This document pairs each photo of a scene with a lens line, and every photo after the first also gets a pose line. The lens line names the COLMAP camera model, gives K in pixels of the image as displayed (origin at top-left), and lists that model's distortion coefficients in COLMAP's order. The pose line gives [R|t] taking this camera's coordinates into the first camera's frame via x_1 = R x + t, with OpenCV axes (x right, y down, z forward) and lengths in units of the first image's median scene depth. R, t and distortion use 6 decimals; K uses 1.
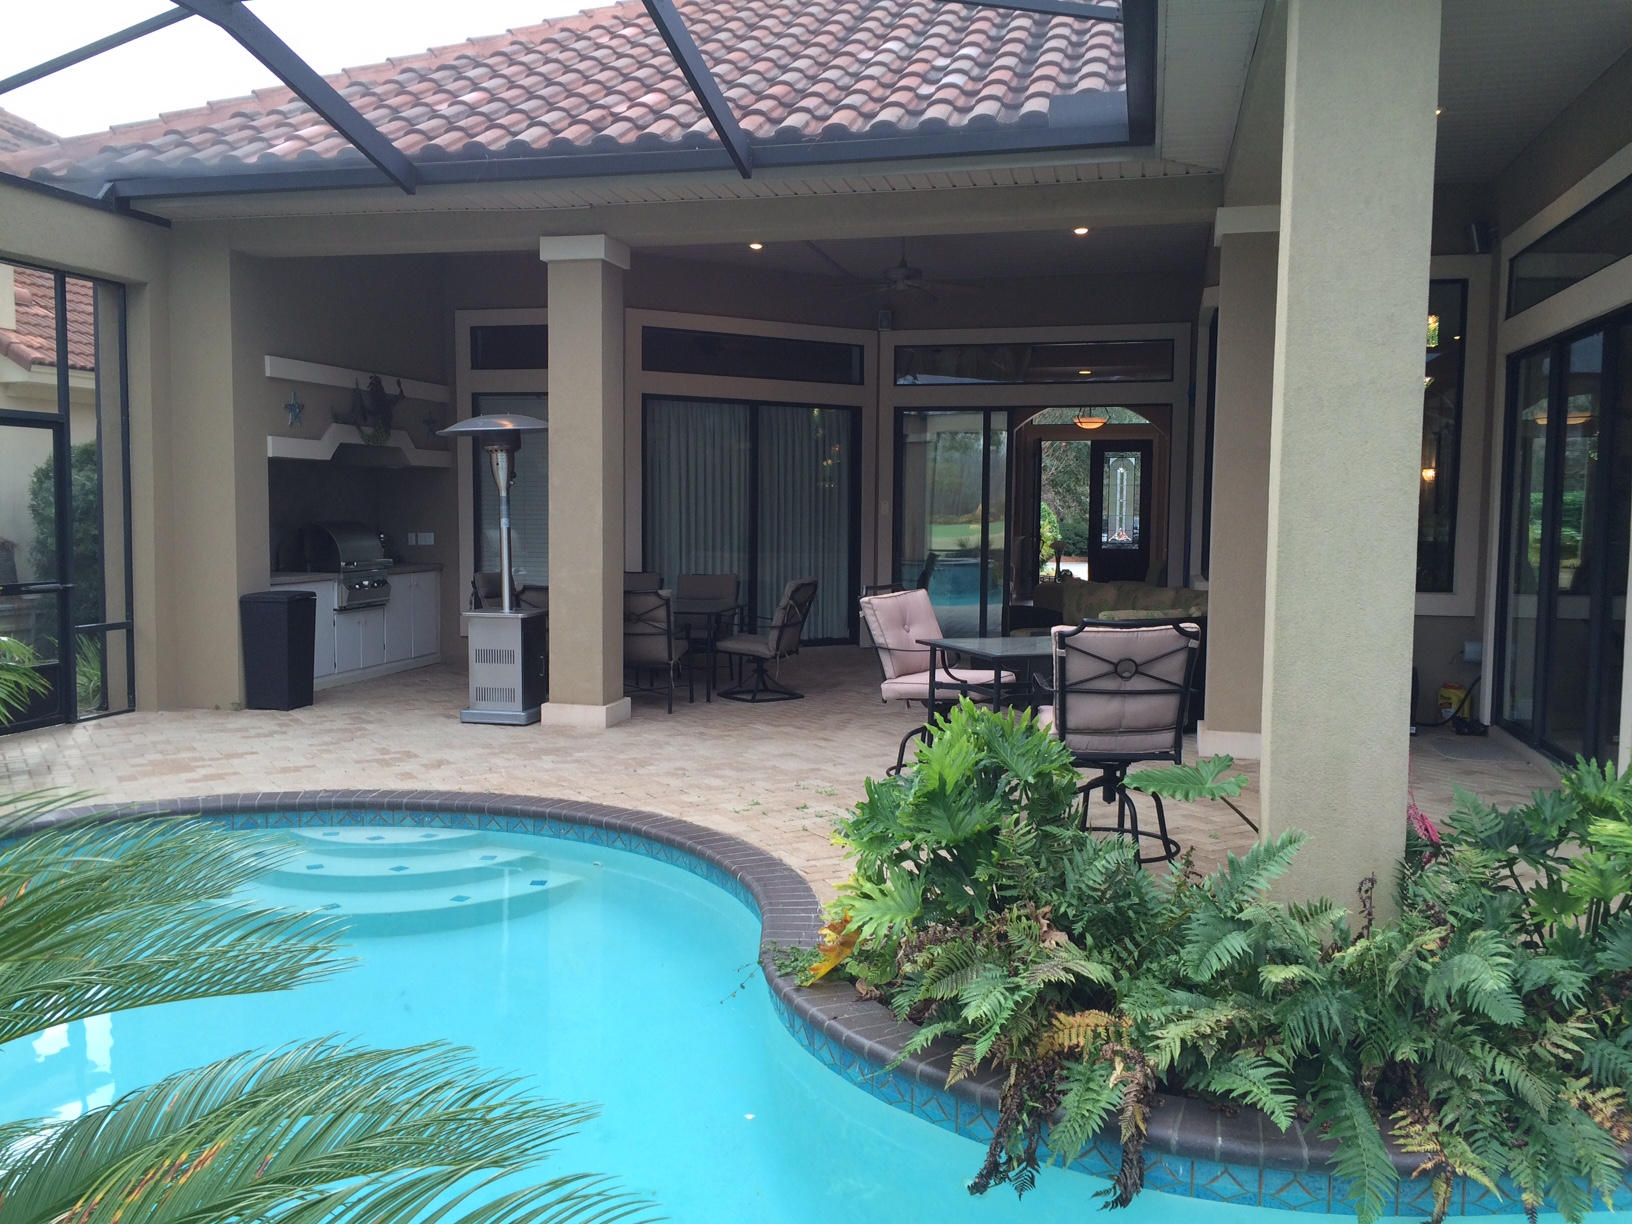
lens RADIAL K [[1405.1, 0, 818.2], [0, 1405.1, 606.7], [0, 0, 1]] dist [0.086956, -0.122039]
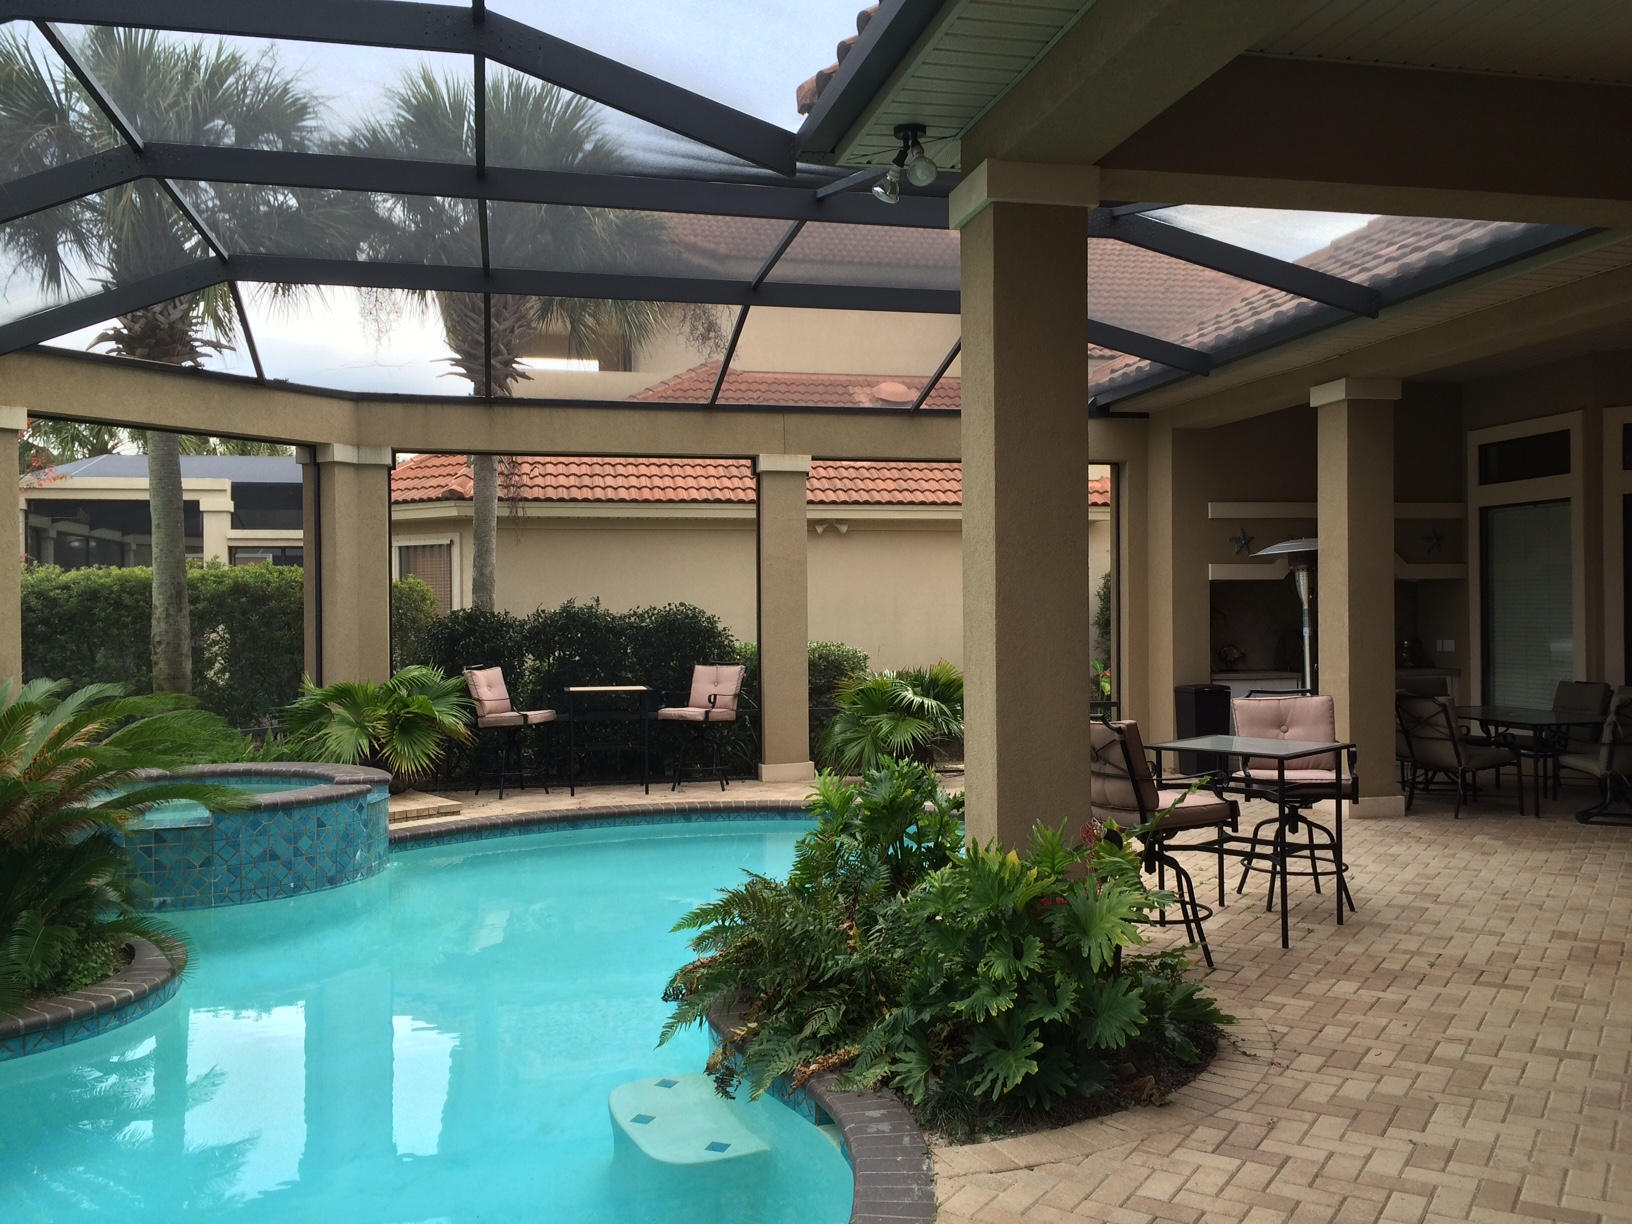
lens RADIAL K [[1405.1, 0, 818.2], [0, 1405.1, 606.7], [0, 0, 1]] dist [0.086956, -0.122039]
pose [[0.441147, -0.014474, -0.897318, 0.586240], [-0.050621, 0.997877, -0.040983, -0.010925], [0.896006, 0.063502, 0.439478, 0.117846]]
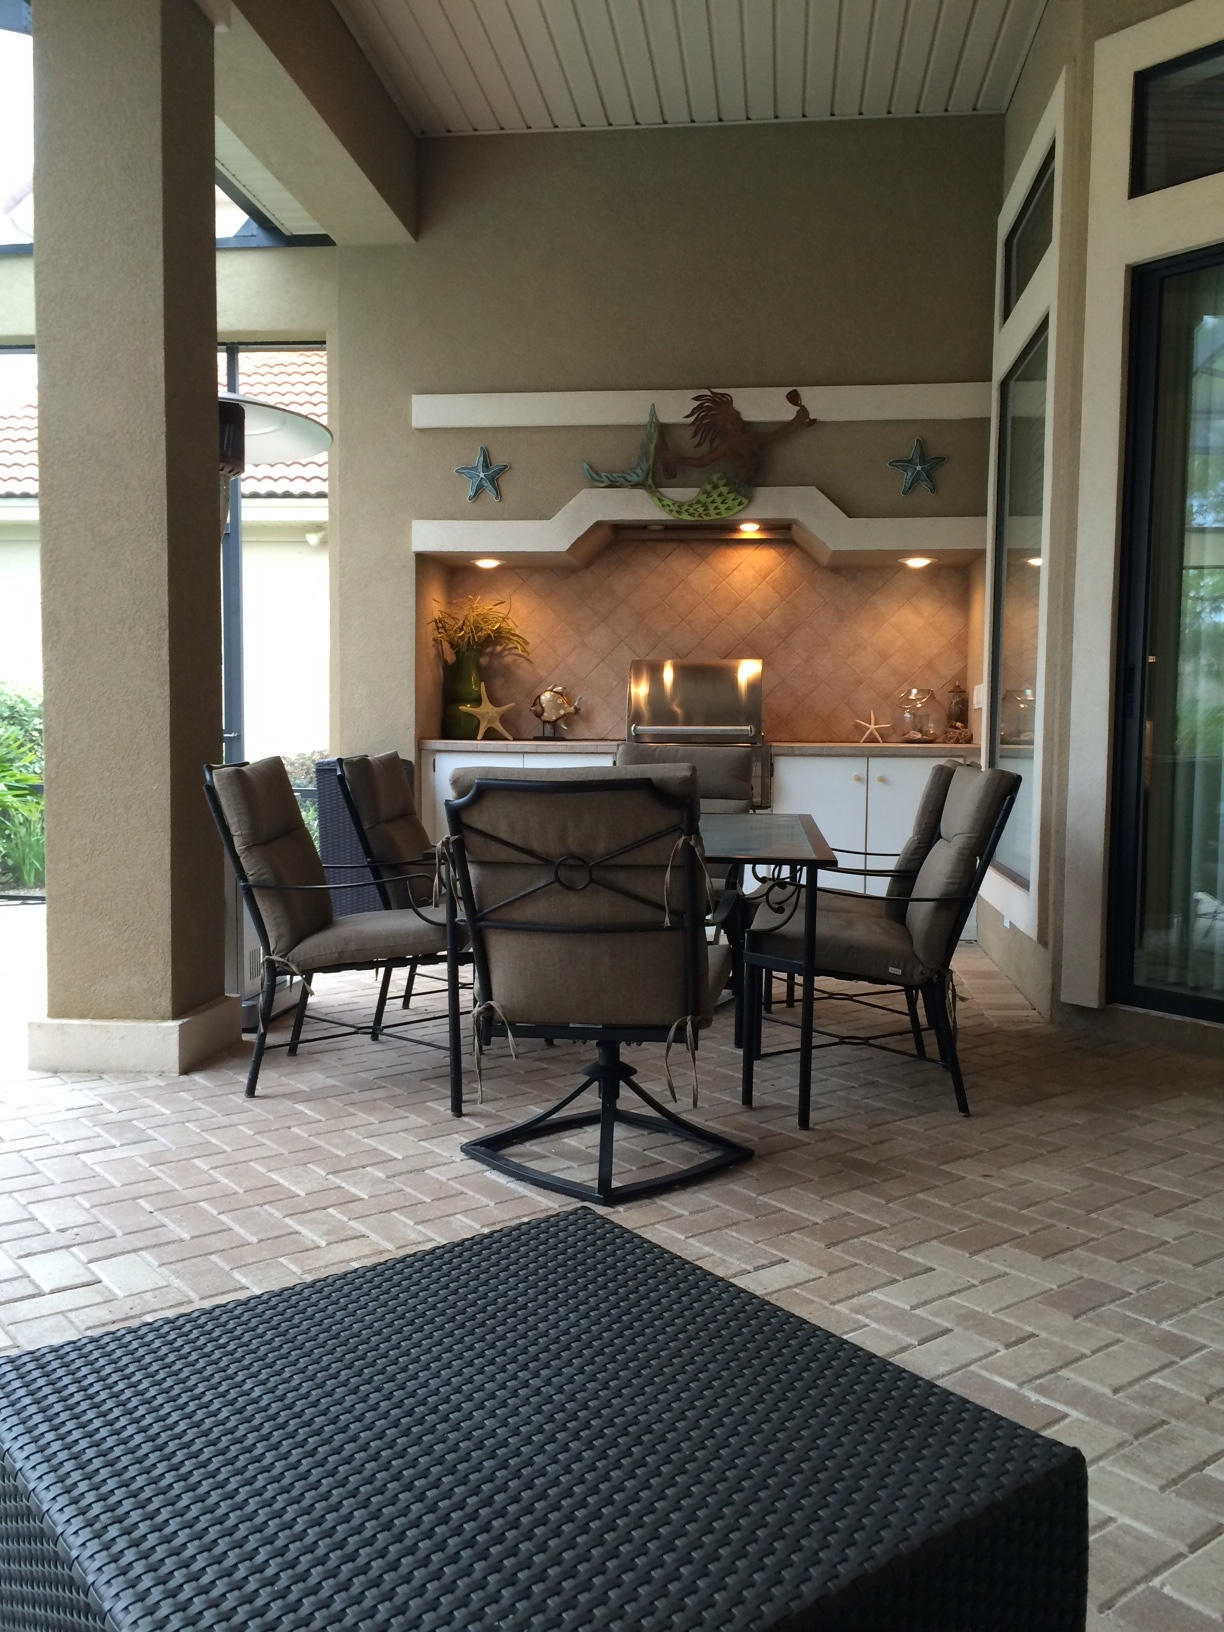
lens RADIAL K [[1405.1, 0, 612.0], [0, 1405.1, 816.0], [0, 0, 1]] dist [0.086956, -0.122039]
pose [[0.119580, 0.055055, -0.991297, 0.269218], [-0.081191, 0.995659, 0.045503, -0.020318], [0.989499, 0.075043, 0.123531, 0.987088]]
